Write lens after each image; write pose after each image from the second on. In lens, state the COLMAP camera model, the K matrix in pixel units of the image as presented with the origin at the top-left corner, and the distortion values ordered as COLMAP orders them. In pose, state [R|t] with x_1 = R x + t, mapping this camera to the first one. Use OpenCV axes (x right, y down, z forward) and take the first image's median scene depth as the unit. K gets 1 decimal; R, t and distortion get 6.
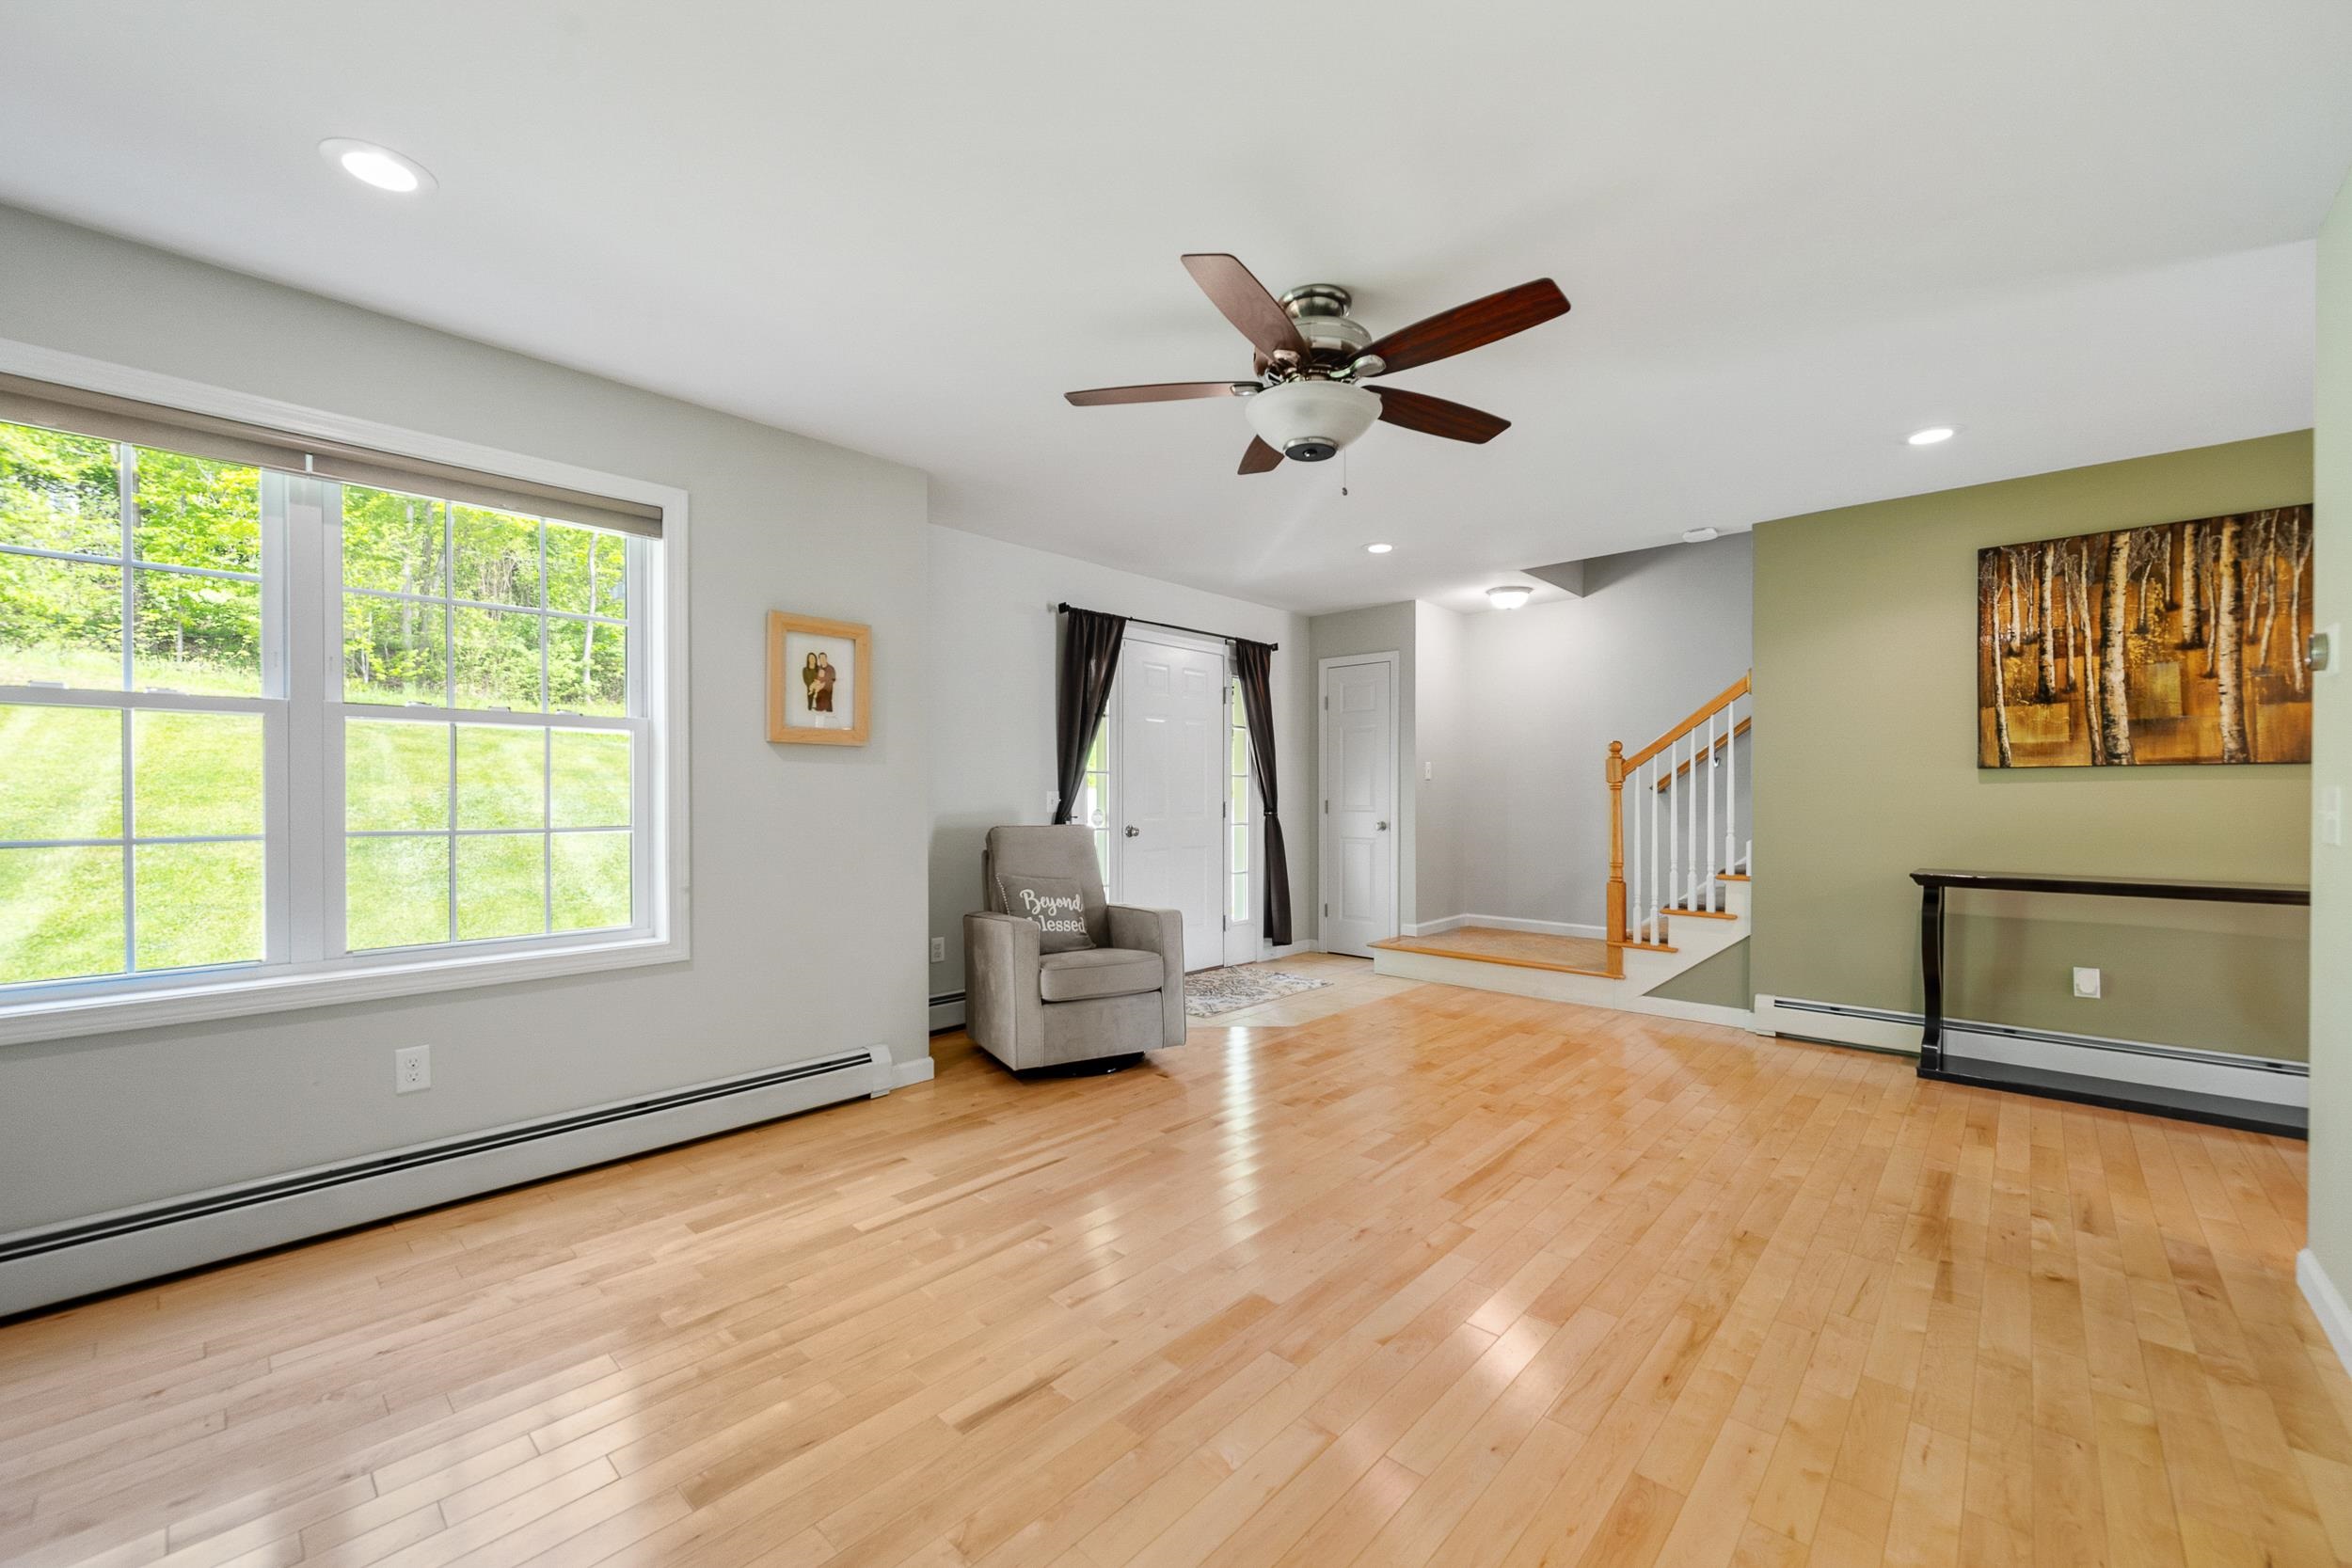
lens RADIAL K [[936.1, 0, 1177.9], [0, 936.1, 797.4], [0, 0, 1]] dist [0.000133, -0.000012]
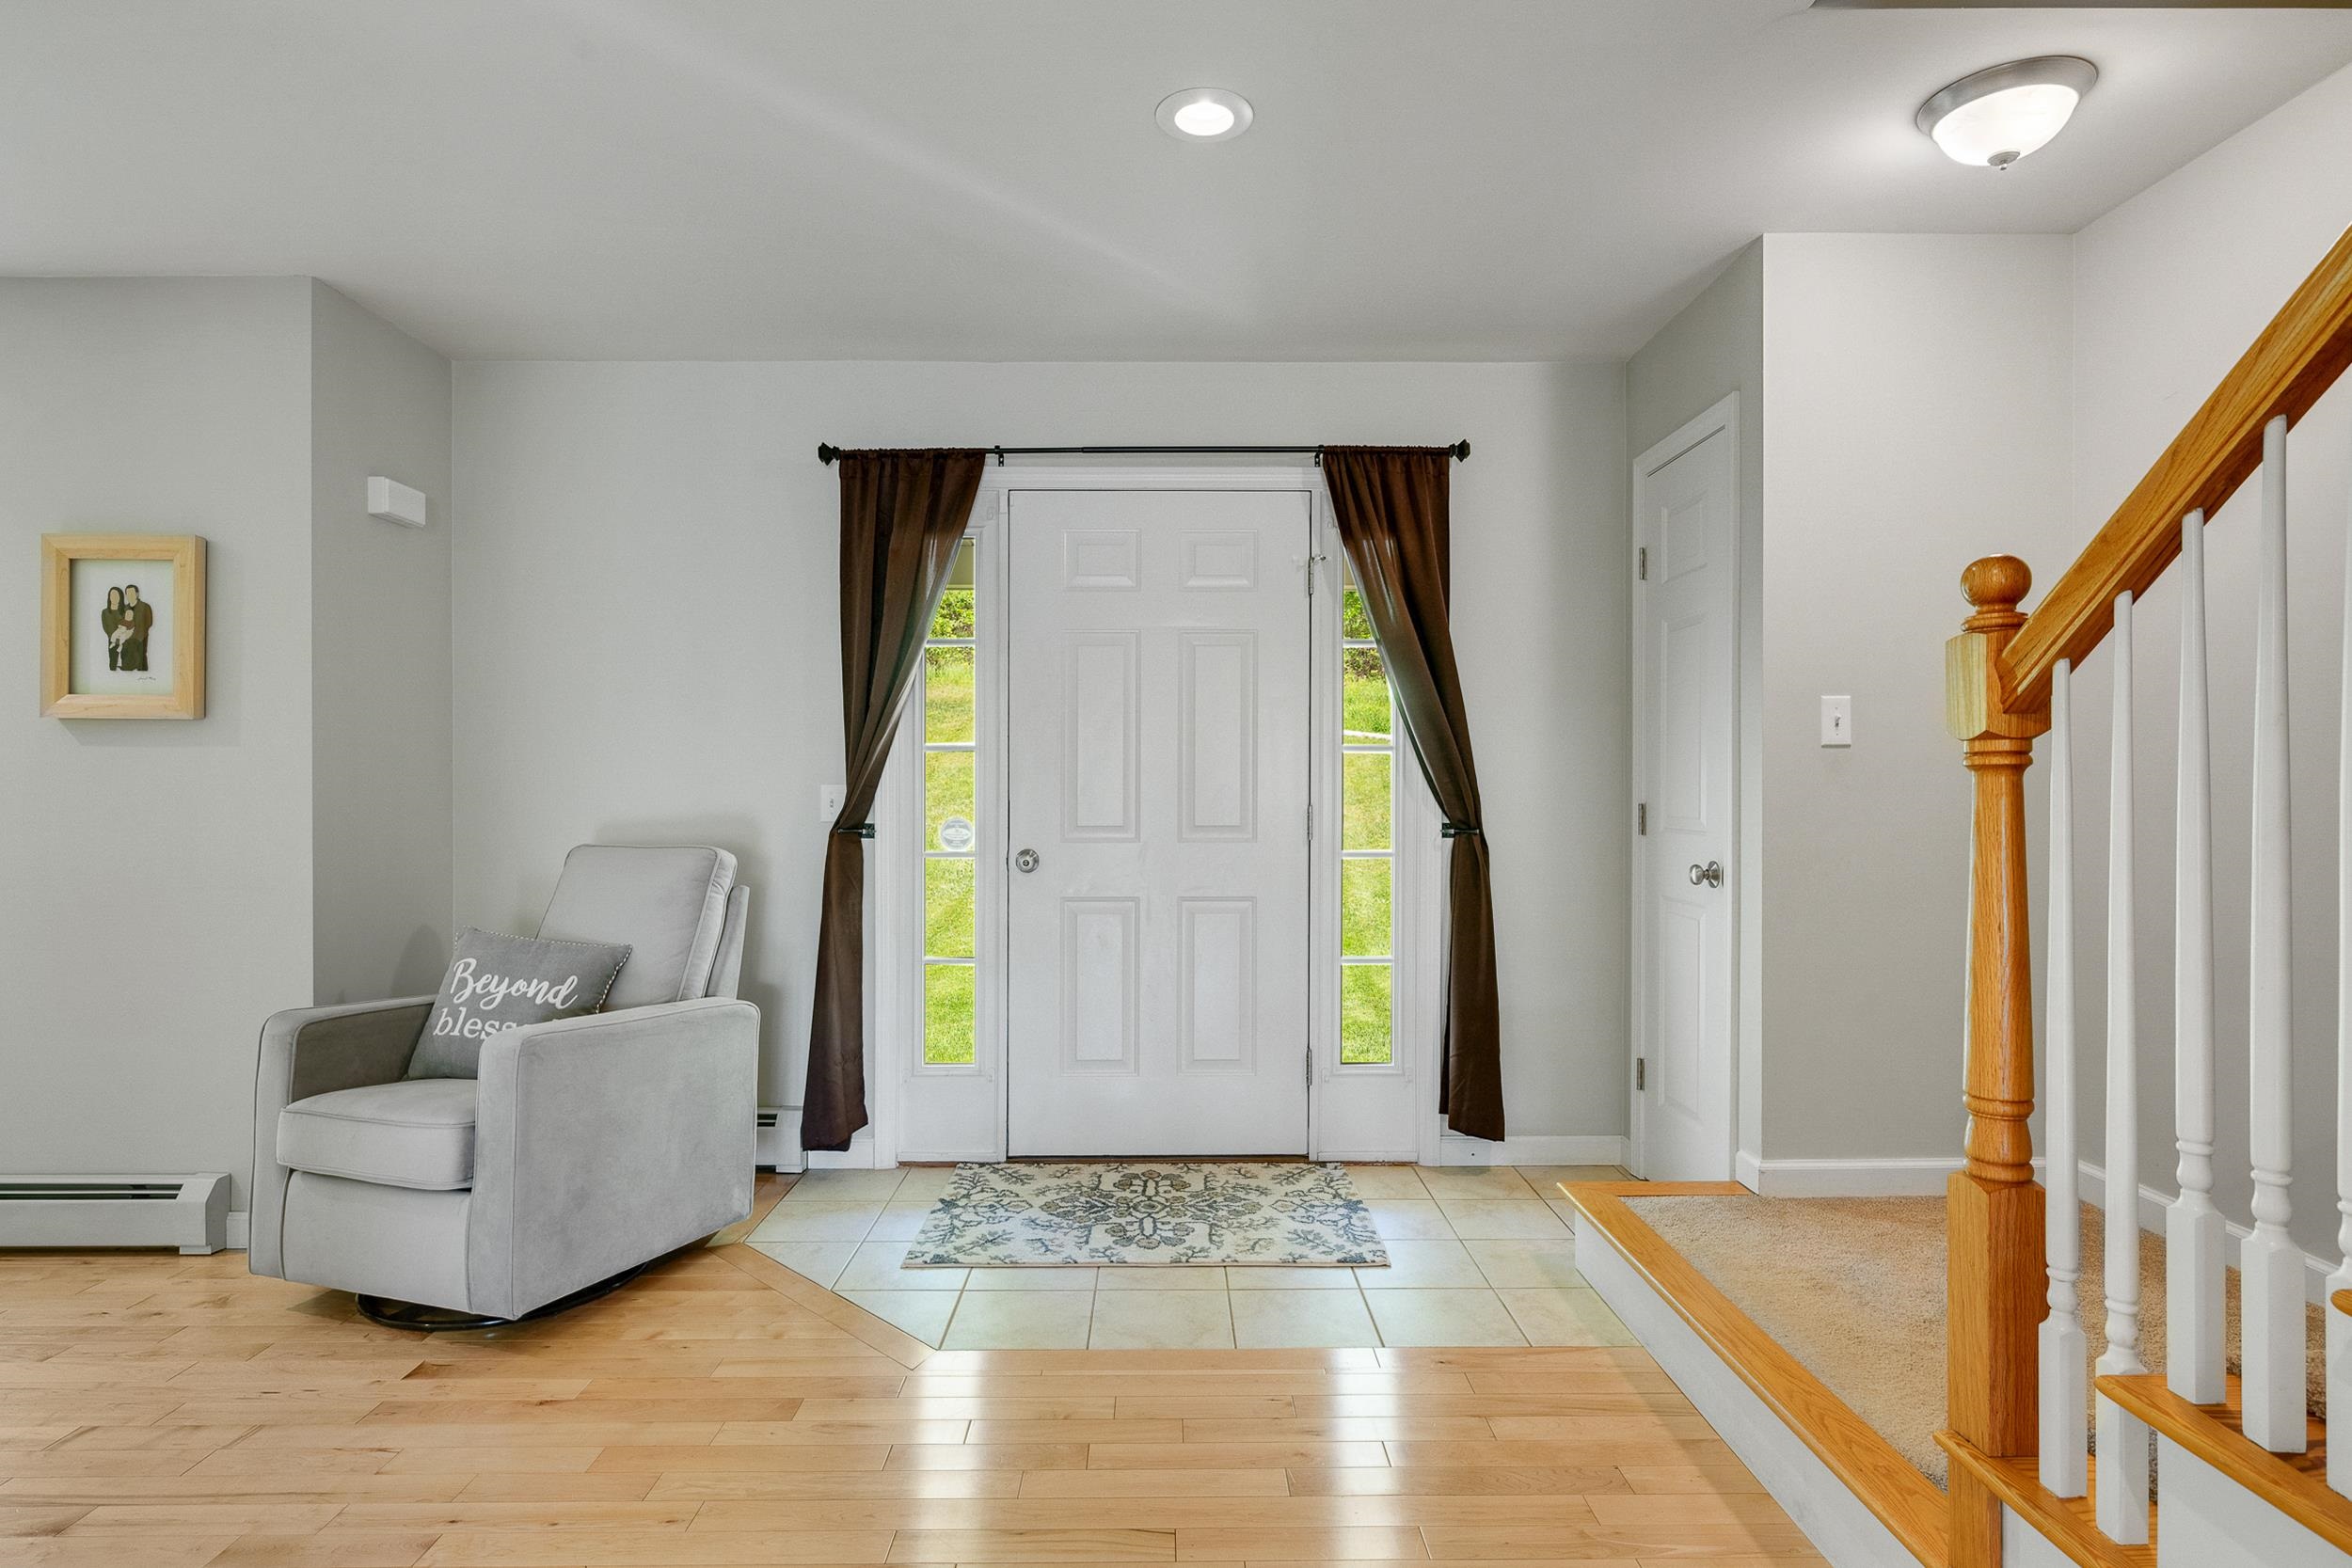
lens RADIAL K [[1231.9, 0, 1176.0], [0, 1231.9, 784.0], [0, 0, 1]] dist [-0.002674, -0.000161]
pose [[0.681177, -0.001154, -0.732118, 0.788091], [-0.000040, 0.999999, -0.001614, -0.007434], [0.732119, 0.001129, 0.681176, 0.931179]]
